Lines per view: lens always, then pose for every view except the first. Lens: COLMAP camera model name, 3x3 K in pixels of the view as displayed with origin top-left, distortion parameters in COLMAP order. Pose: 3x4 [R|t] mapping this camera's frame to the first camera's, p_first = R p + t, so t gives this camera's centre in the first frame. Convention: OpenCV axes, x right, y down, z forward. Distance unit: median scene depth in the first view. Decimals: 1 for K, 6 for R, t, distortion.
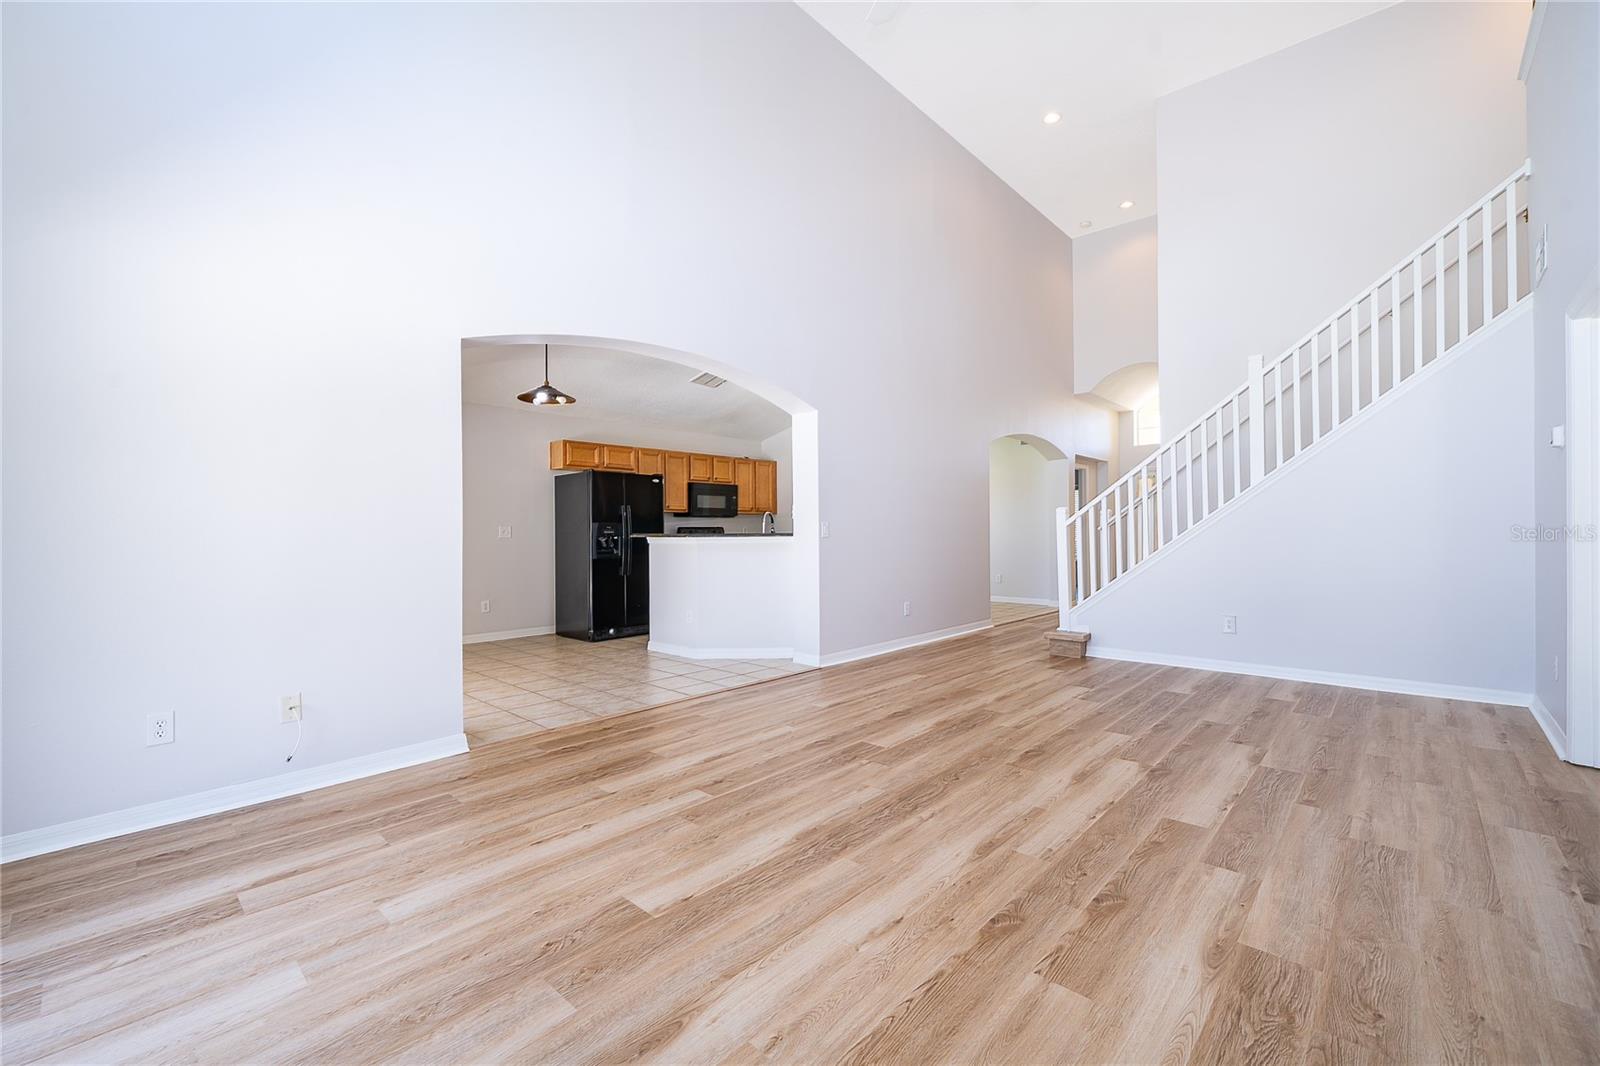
lens RADIAL K [[665.7, 0, 802.3], [0, 665.7, 532.3], [0, 0, 1]] dist [-0.001166, -0.000418]
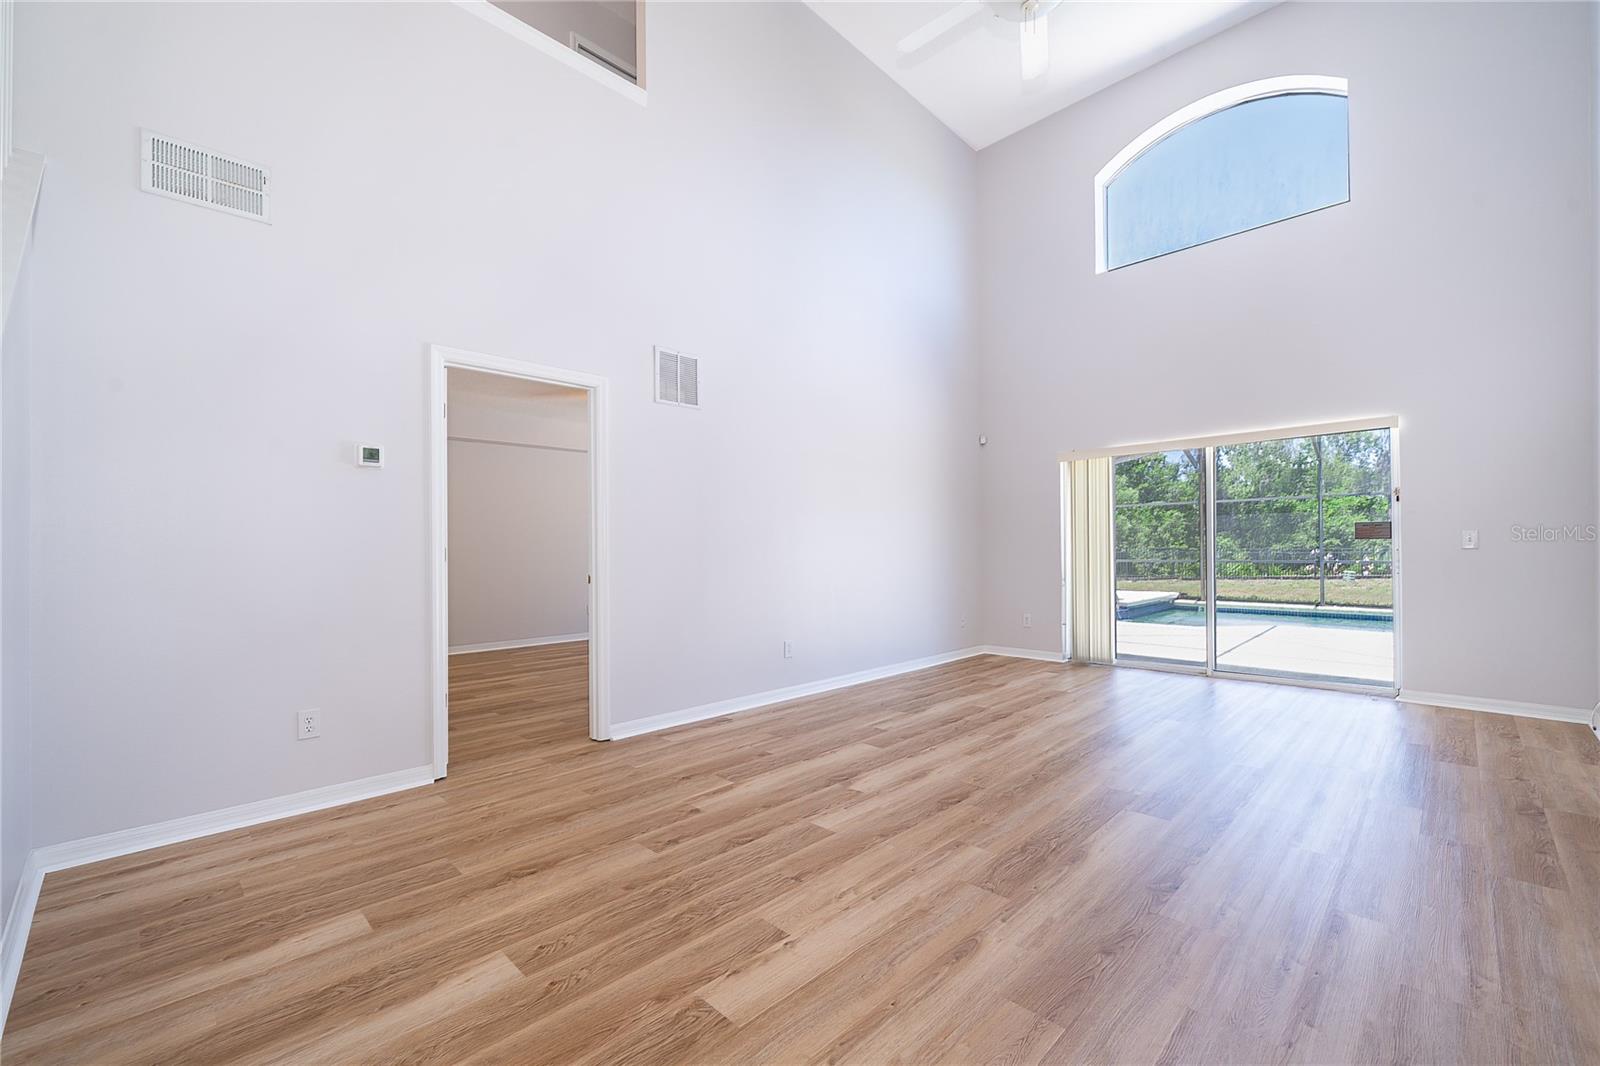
lens RADIAL K [[665.7, 0, 794.9], [0, 665.7, 541.7], [0, 0, 1]] dist [-0.001166, -0.000418]
pose [[-0.998683, 0.016289, 0.048660, 0.561839], [0.015891, 0.999837, -0.008539, -0.009467], [-0.048791, -0.007754, -0.998779, 2.099835]]
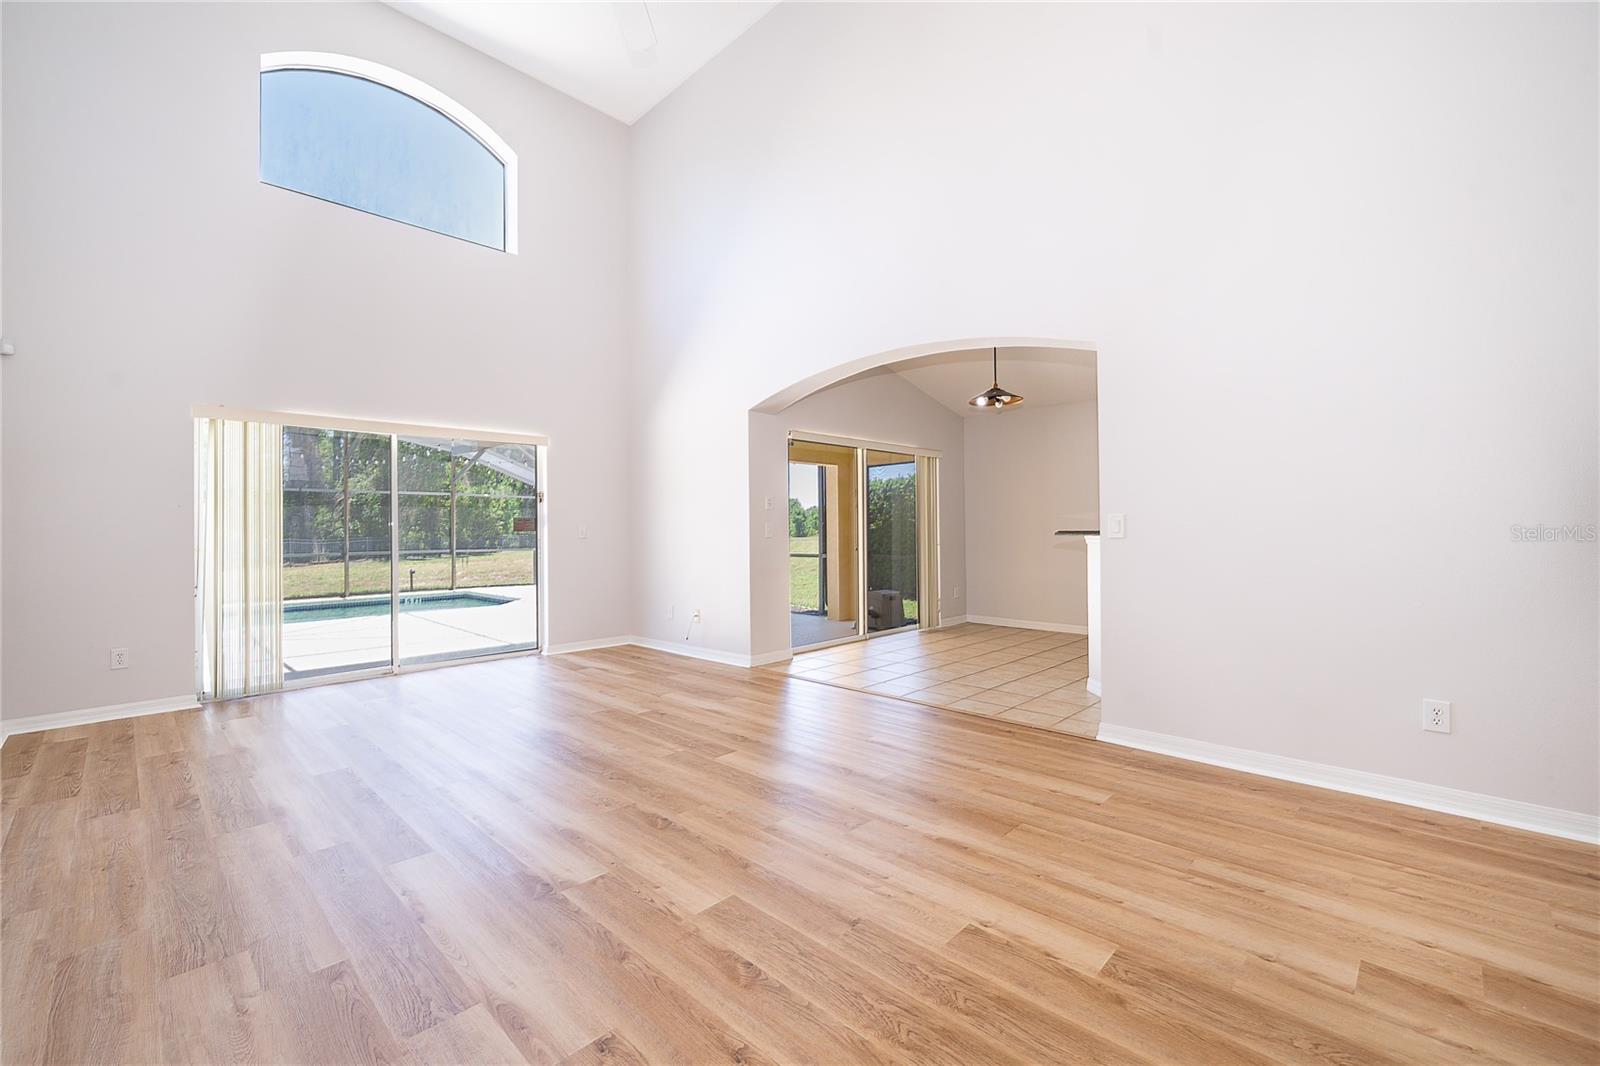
lens RADIAL K [[665.7, 0, 798.6], [0, 665.7, 528.1], [0, 0, 1]] dist [-0.001166, -0.000418]
pose [[-0.031350, 0.004221, -0.999500, 1.239879], [0.009354, 0.999949, 0.003930, -0.016314], [0.999465, -0.009226, -0.031388, 1.316146]]
